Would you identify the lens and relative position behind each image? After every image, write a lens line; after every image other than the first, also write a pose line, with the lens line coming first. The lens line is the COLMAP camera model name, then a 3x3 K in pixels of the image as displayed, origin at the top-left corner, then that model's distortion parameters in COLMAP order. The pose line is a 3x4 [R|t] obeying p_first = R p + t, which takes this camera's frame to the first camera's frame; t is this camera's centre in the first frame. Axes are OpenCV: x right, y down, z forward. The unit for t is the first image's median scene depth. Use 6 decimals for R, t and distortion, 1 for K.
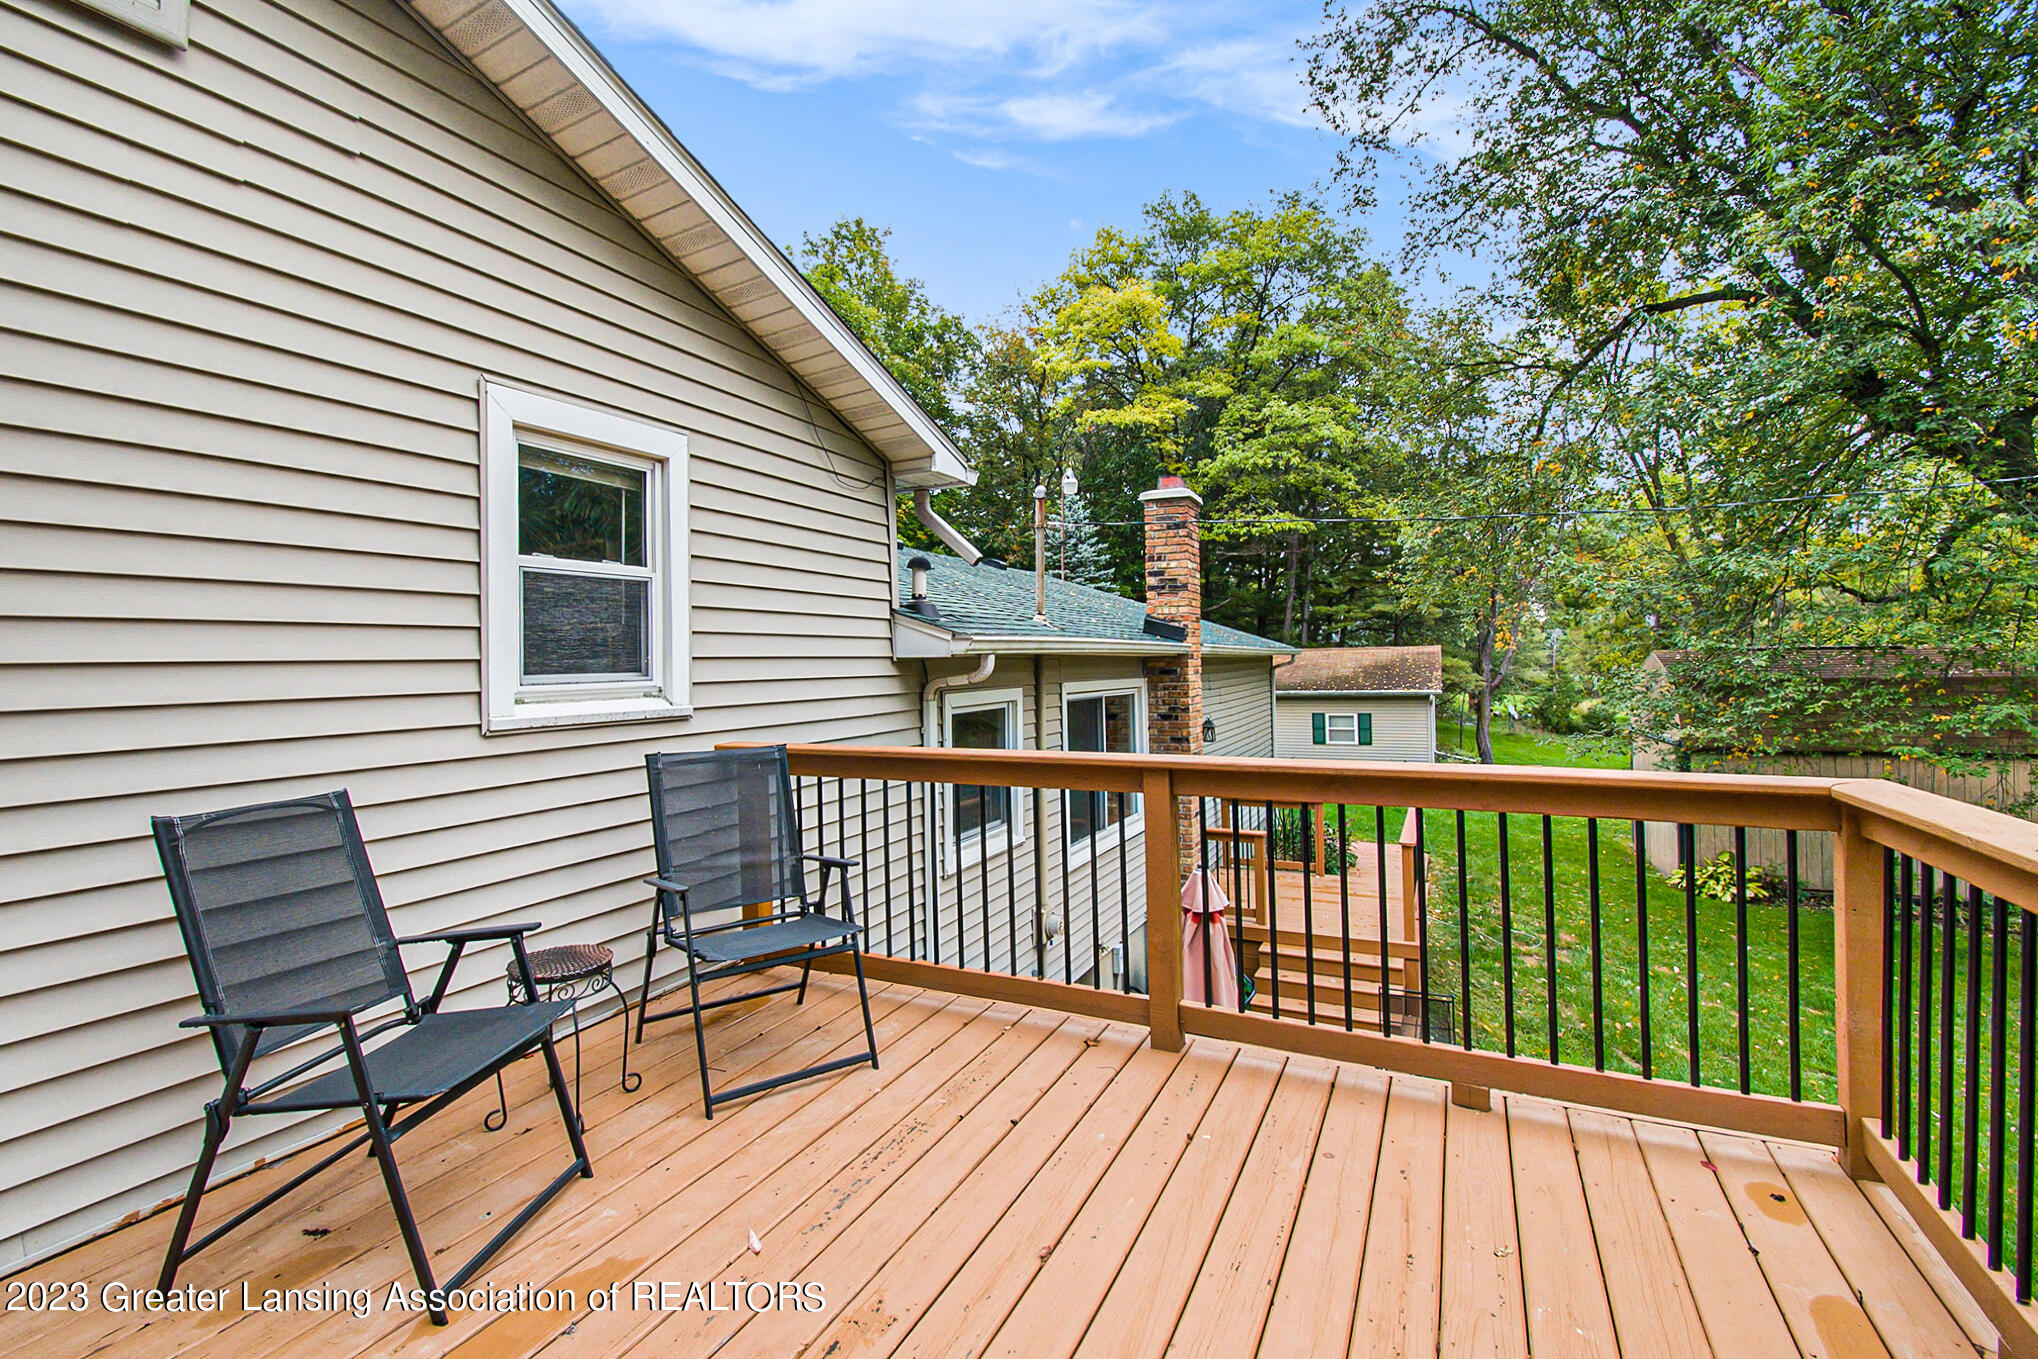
lens RADIAL K [[910.0, 0, 1016.7], [0, 910.0, 648.0], [0, 0, 1]] dist [0.001463, -0.017977]
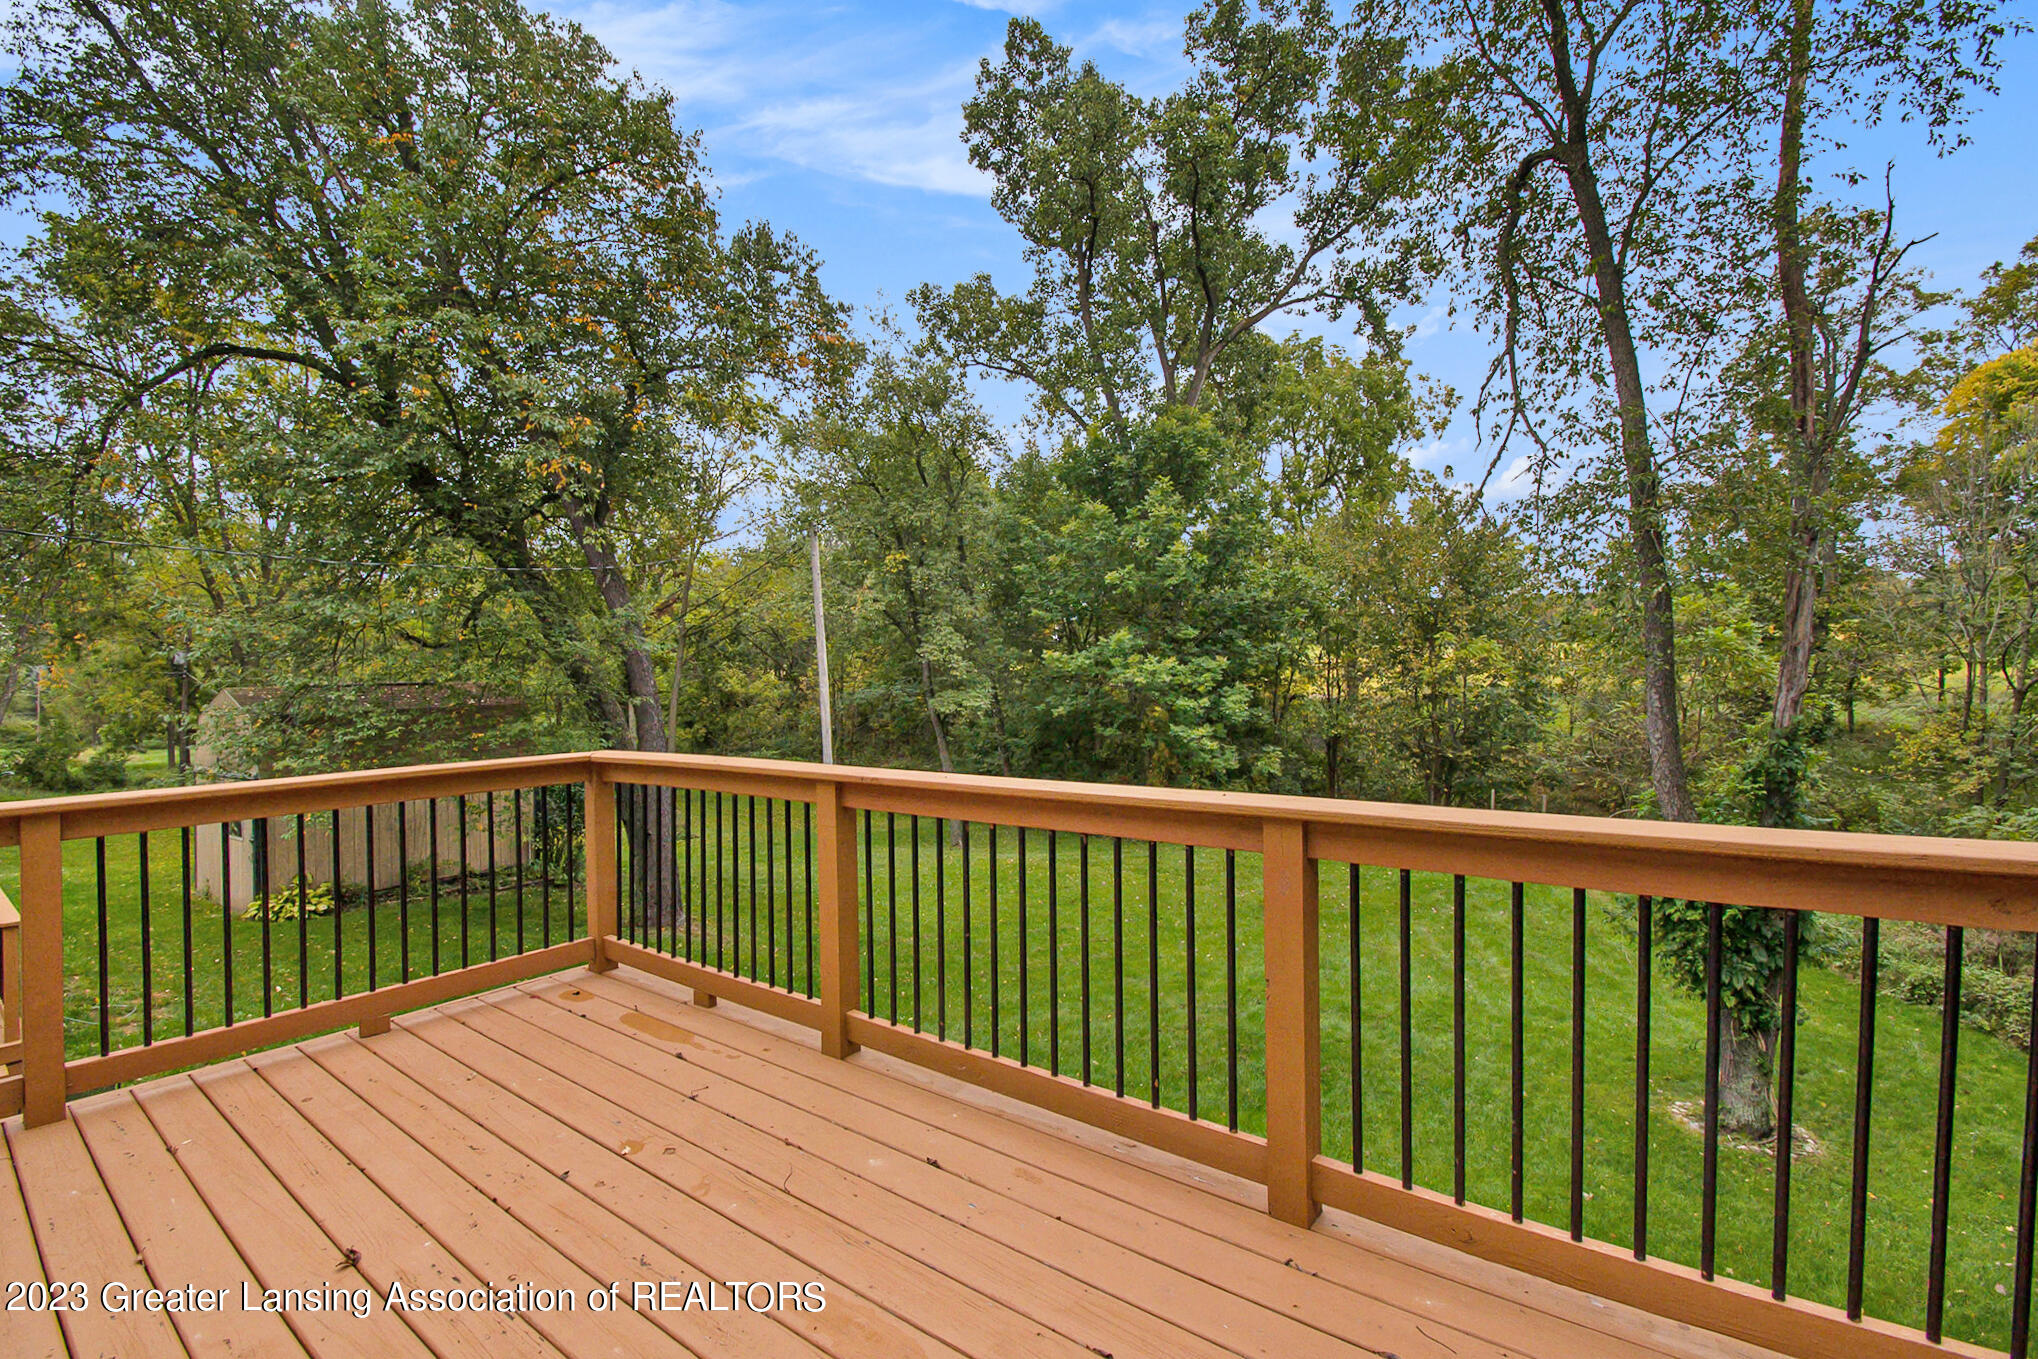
lens RADIAL K [[904.8, 0, 1019.0], [0, 904.8, 679.5], [0, 0, 1]] dist [0.000438, 0.000002]
pose [[0.169062, -0.003349, 0.985600, -0.185182], [0.010674, 0.999942, 0.001567, 0.000961], [-0.985548, 0.010255, 0.169088, -0.041223]]
